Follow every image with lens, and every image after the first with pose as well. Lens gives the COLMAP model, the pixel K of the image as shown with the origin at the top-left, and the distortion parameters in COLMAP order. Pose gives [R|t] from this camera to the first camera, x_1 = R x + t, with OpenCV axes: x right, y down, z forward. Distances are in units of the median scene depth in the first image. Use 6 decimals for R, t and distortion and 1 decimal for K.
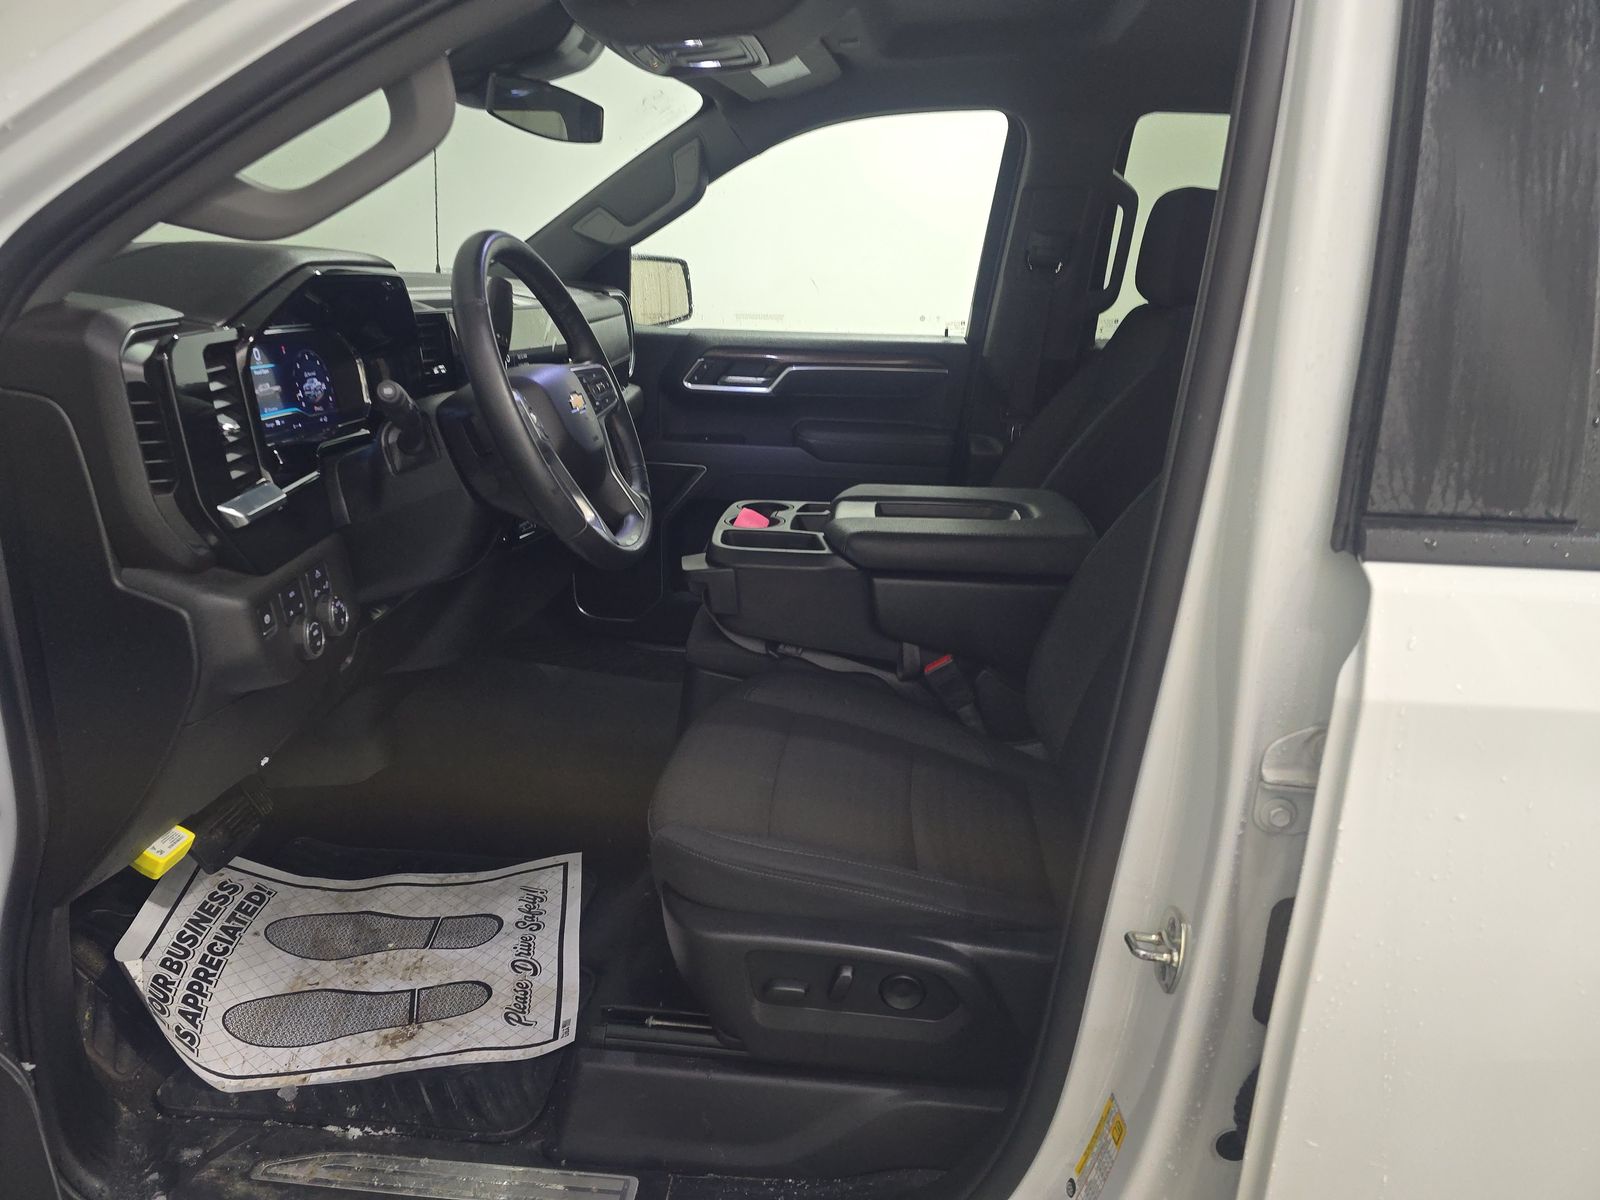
lens RADIAL K [[1061.5, 0, 811.7], [0, 1061.5, 604.1], [0, 0, 1]] dist [0.013938, -0.025070]
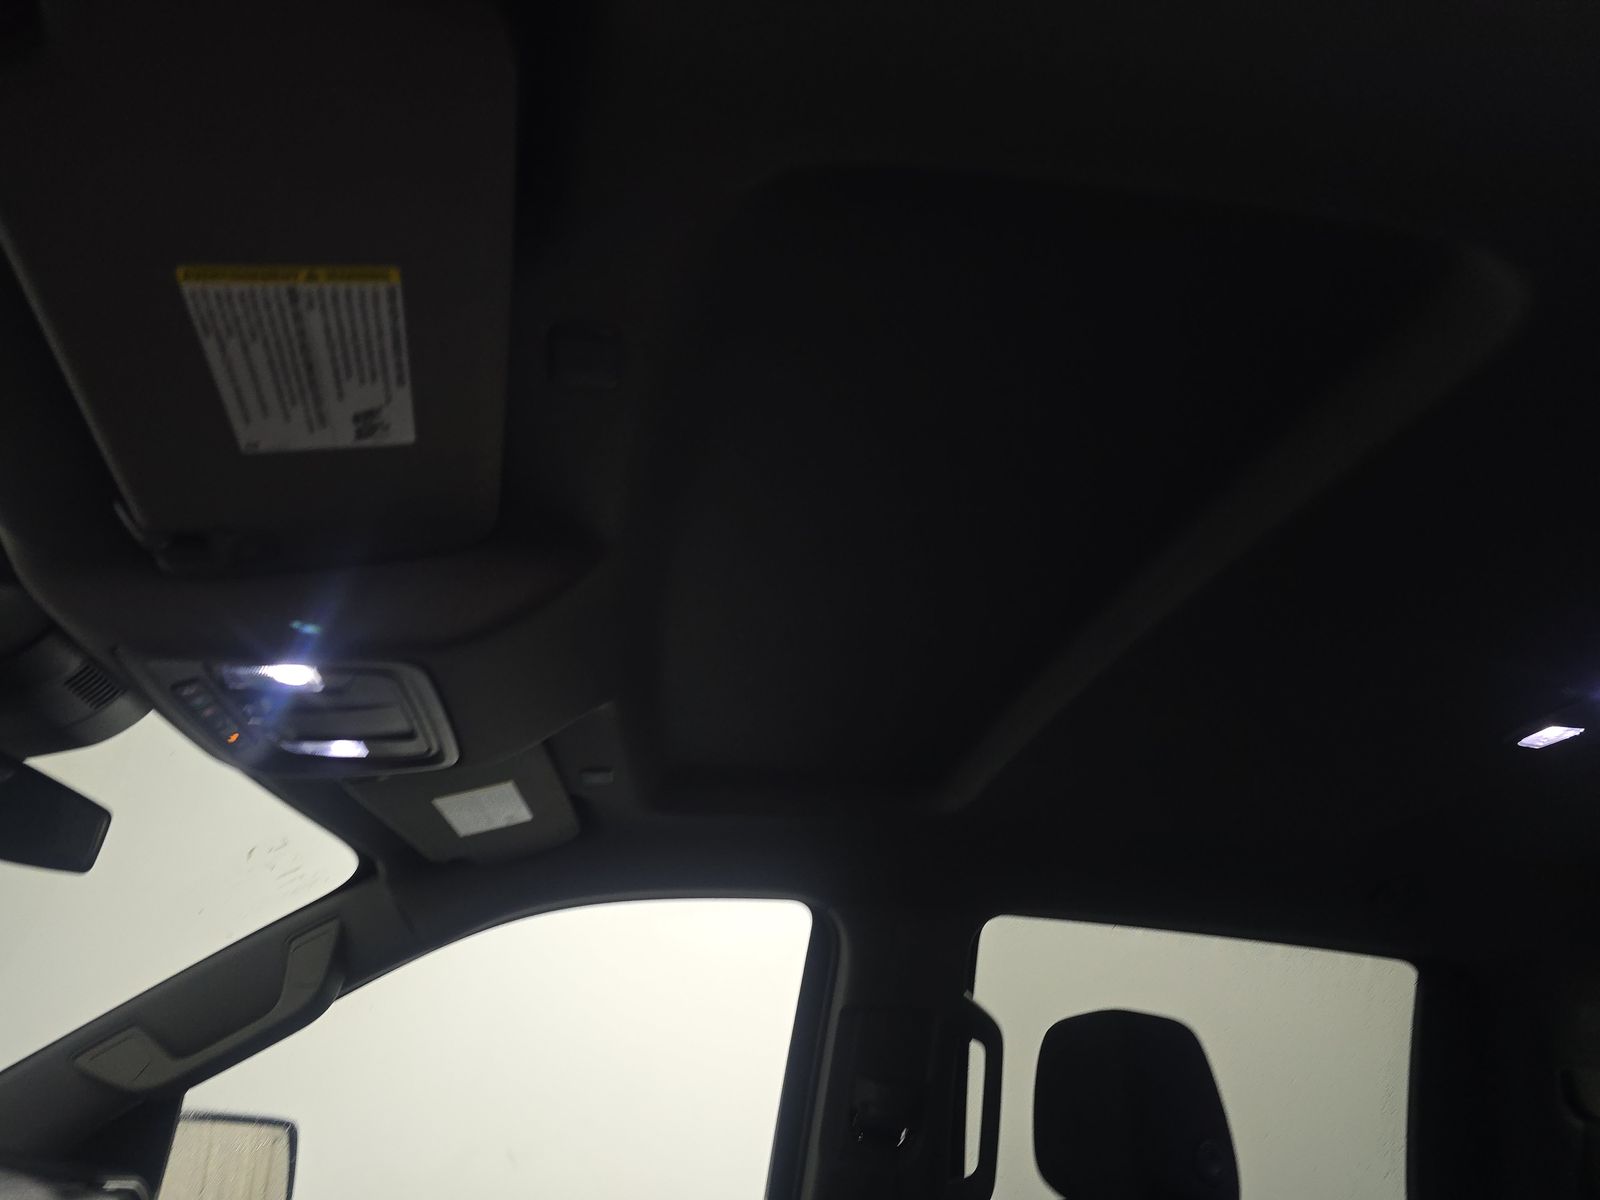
lens RADIAL K [[1061.5, 0, 807.1], [0, 1061.5, 595.9], [0, 0, 1]] dist [0.013938, -0.025070]
pose [[0.969667, 0.111247, 0.217646, 0.004567], [0.073099, 0.717692, -0.692514, -0.115797], [-0.233242, 0.687418, 0.687790, 0.363917]]
